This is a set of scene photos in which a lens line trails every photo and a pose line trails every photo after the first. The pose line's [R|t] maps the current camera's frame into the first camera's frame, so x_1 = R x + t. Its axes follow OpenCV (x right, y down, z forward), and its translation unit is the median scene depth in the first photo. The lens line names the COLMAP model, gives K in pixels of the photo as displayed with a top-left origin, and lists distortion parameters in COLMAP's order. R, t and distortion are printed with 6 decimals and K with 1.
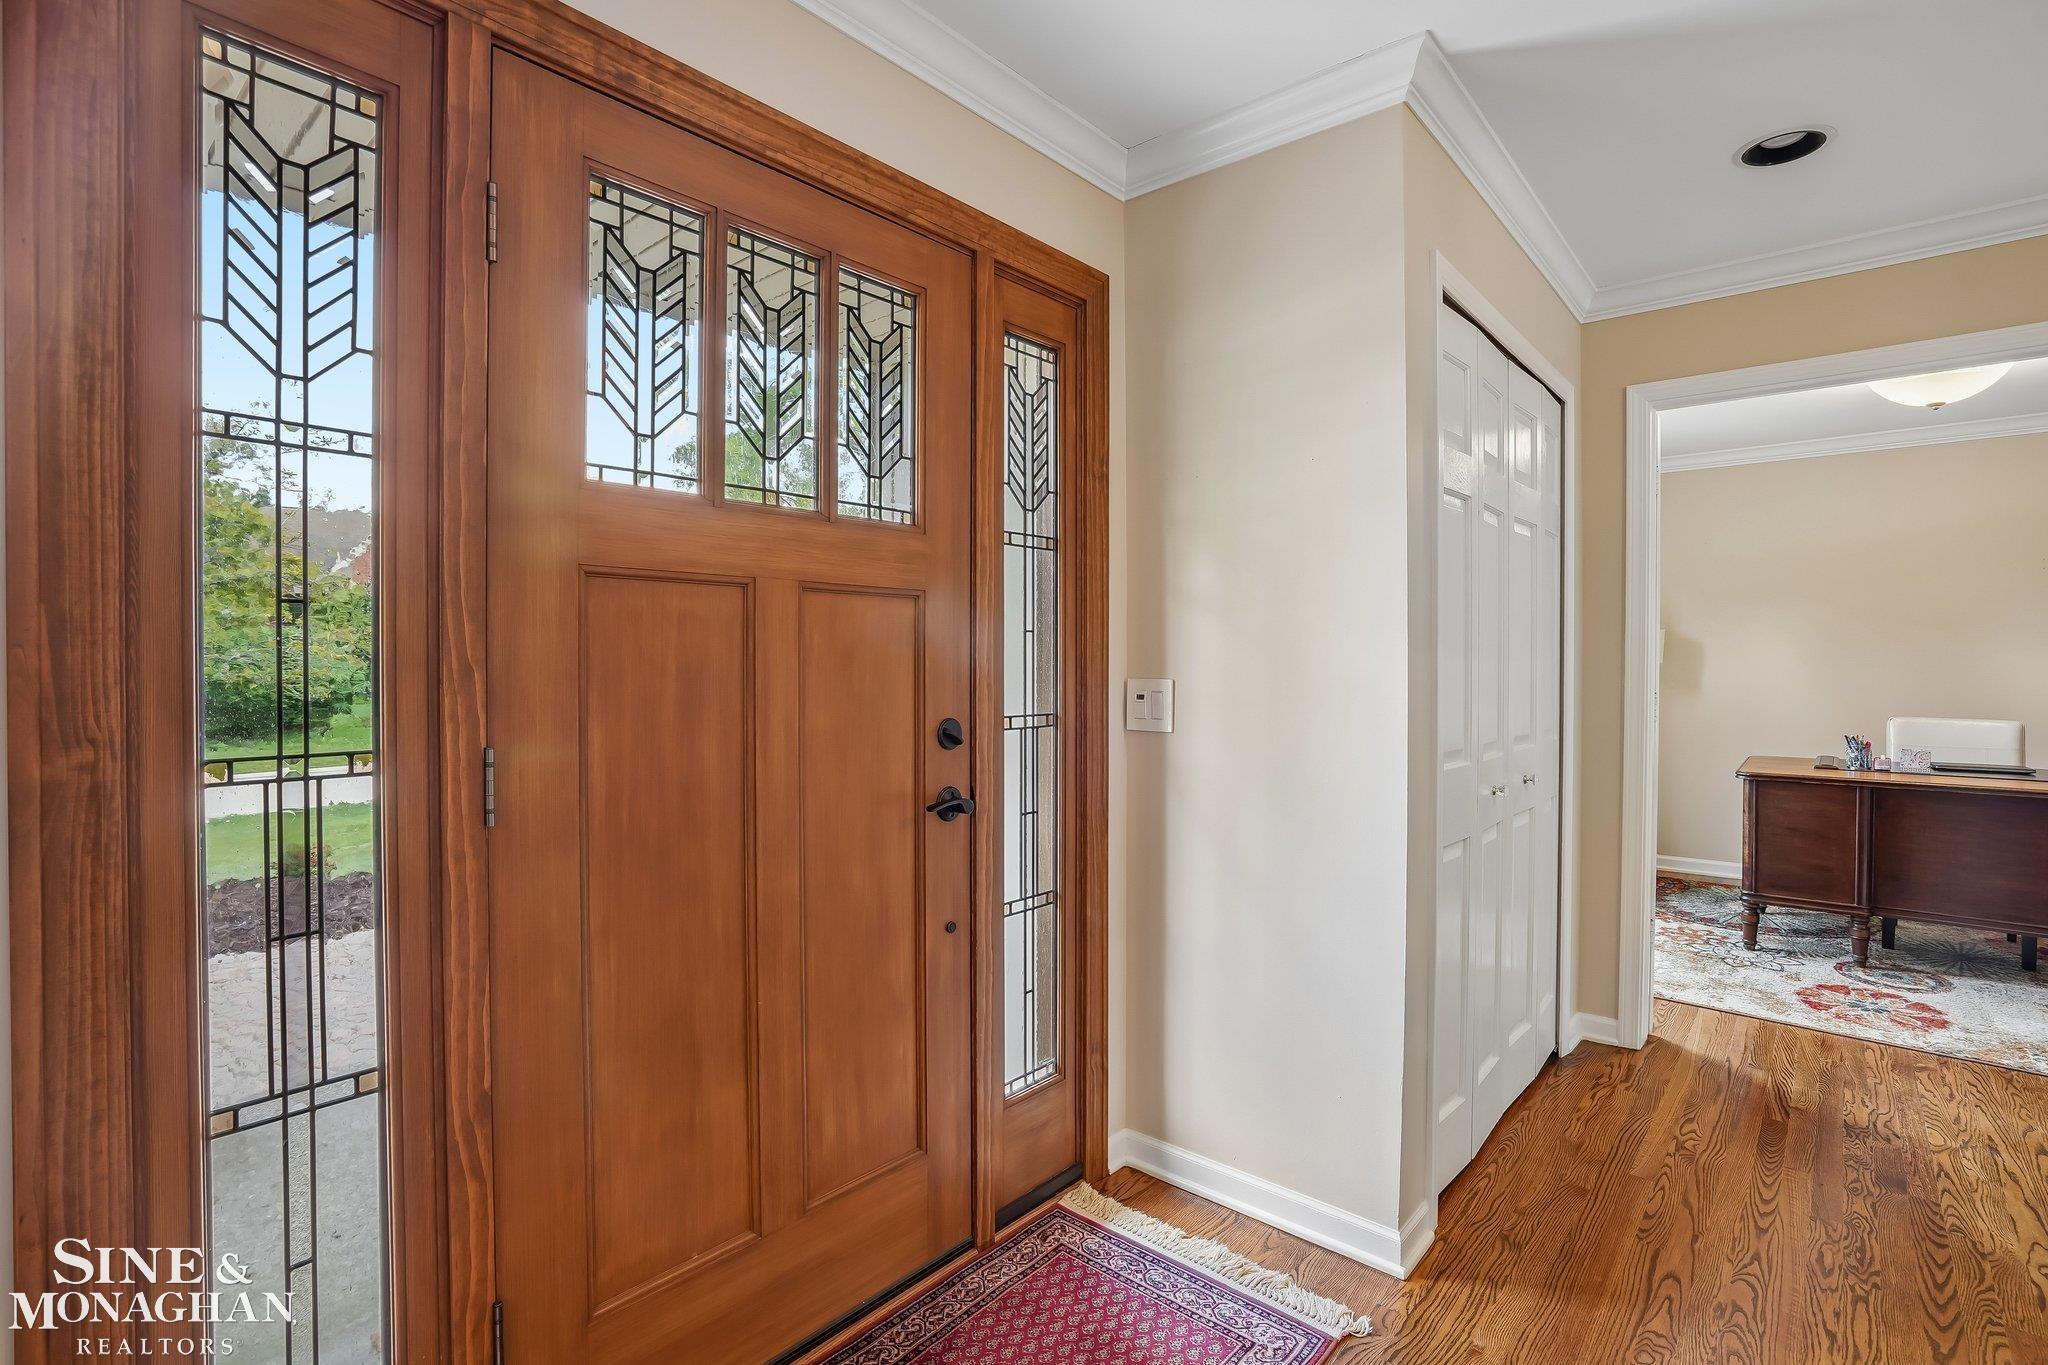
lens RADIAL K [[941.8, 0, 1038.6], [0, 941.8, 675.1], [0, 0, 1]] dist [-0.057490, 0.021471]
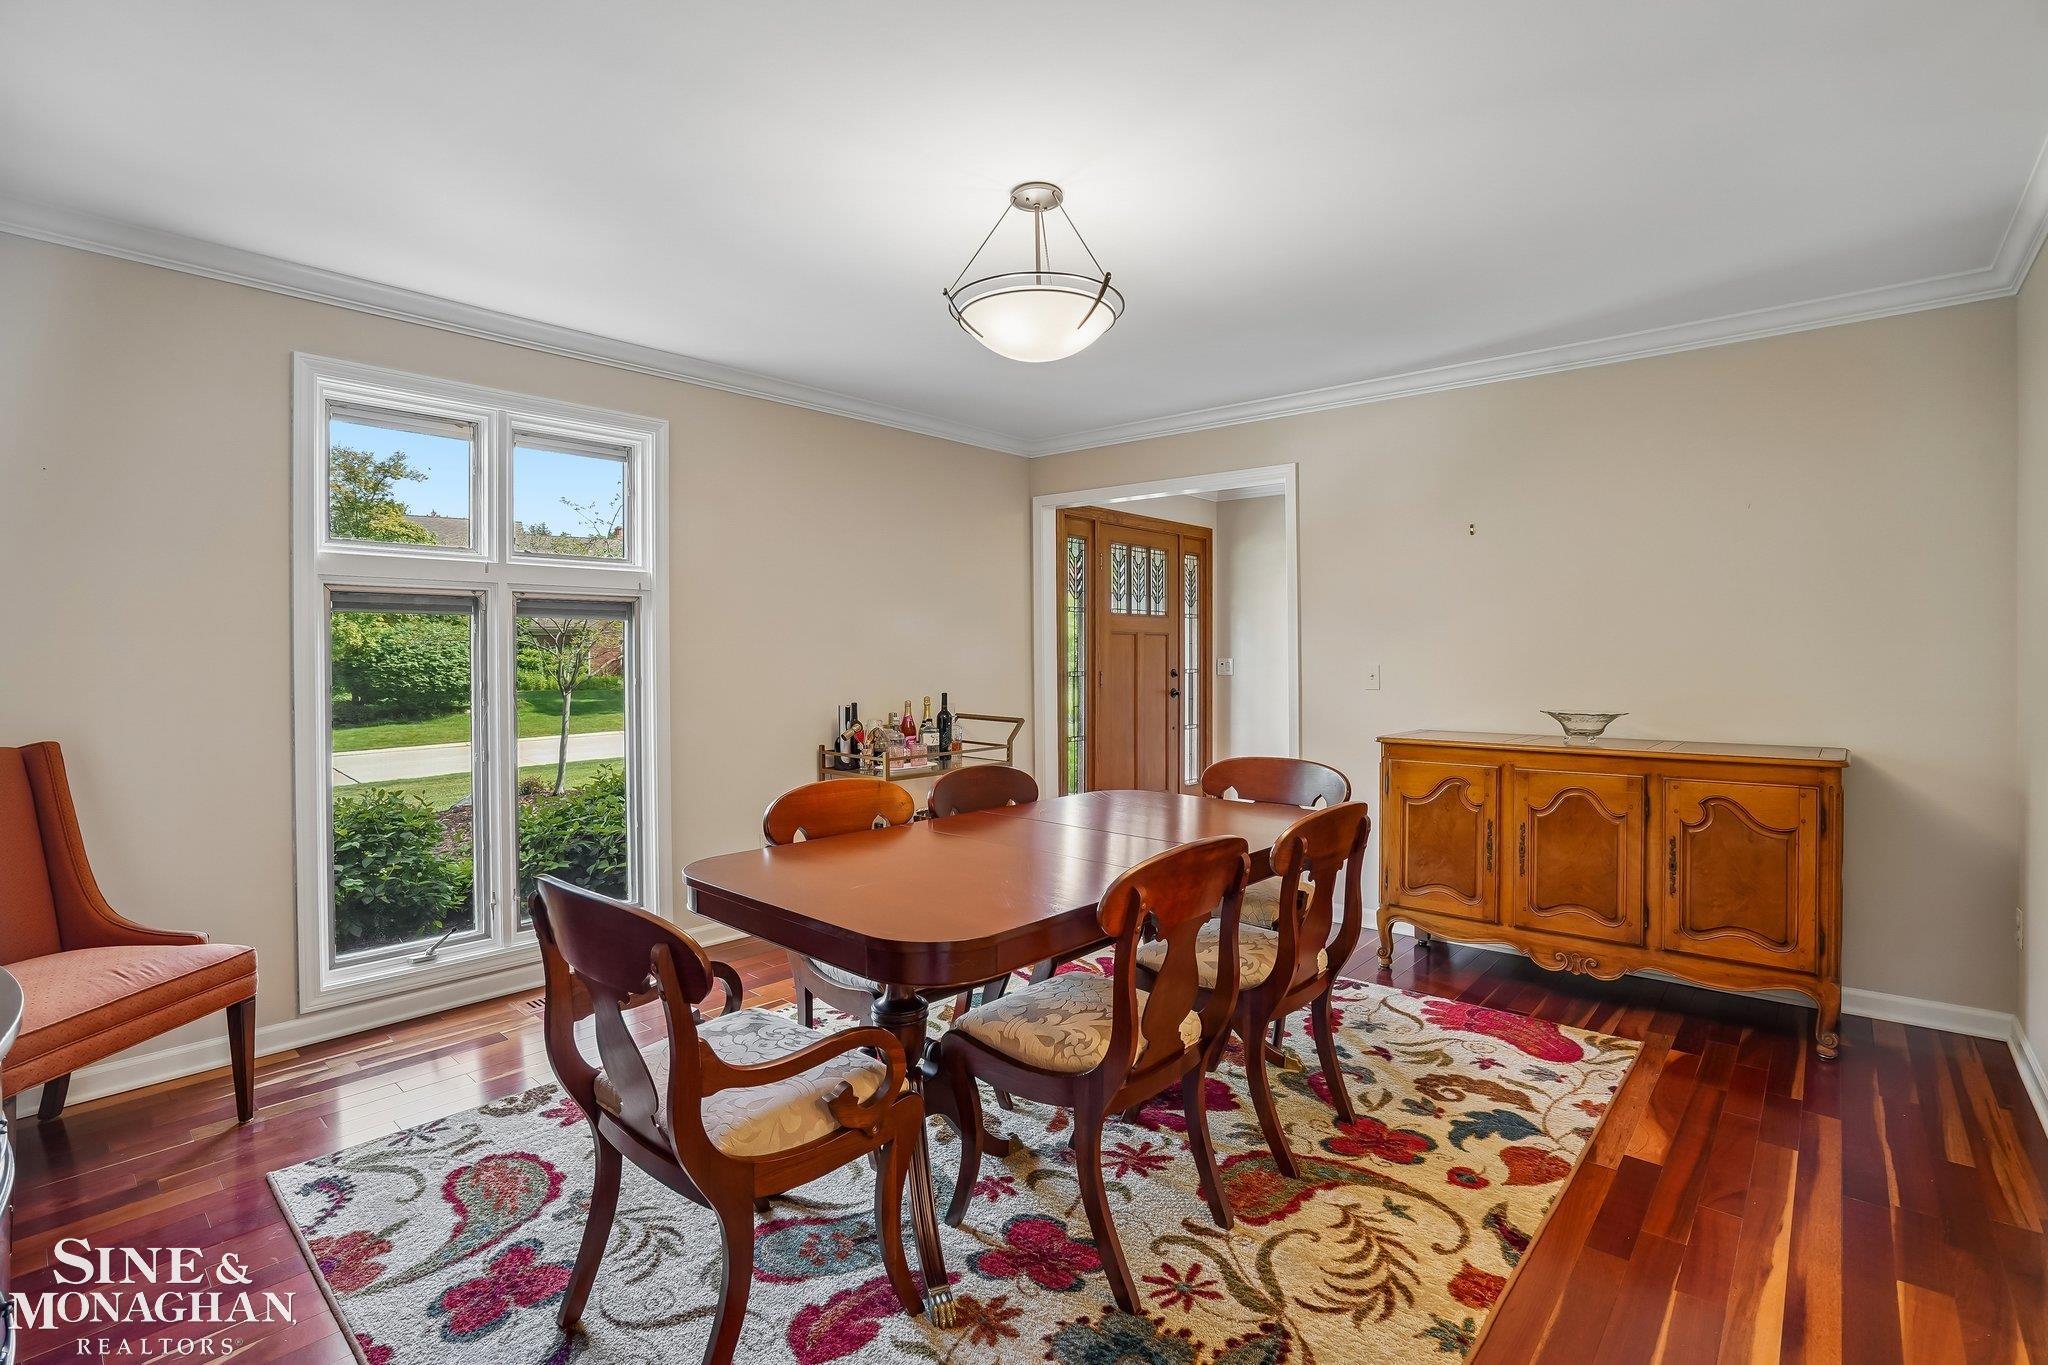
lens RADIAL K [[941.8, 0, 1038.6], [0, 941.8, 675.1], [0, 0, 1]] dist [-0.057490, 0.021471]
pose [[0.999992, -0.003971, 0.000037, -0.553108], [0.003970, 0.999872, 0.015521, 0.011005], [-0.000099, -0.015521, 0.999880, -2.337550]]
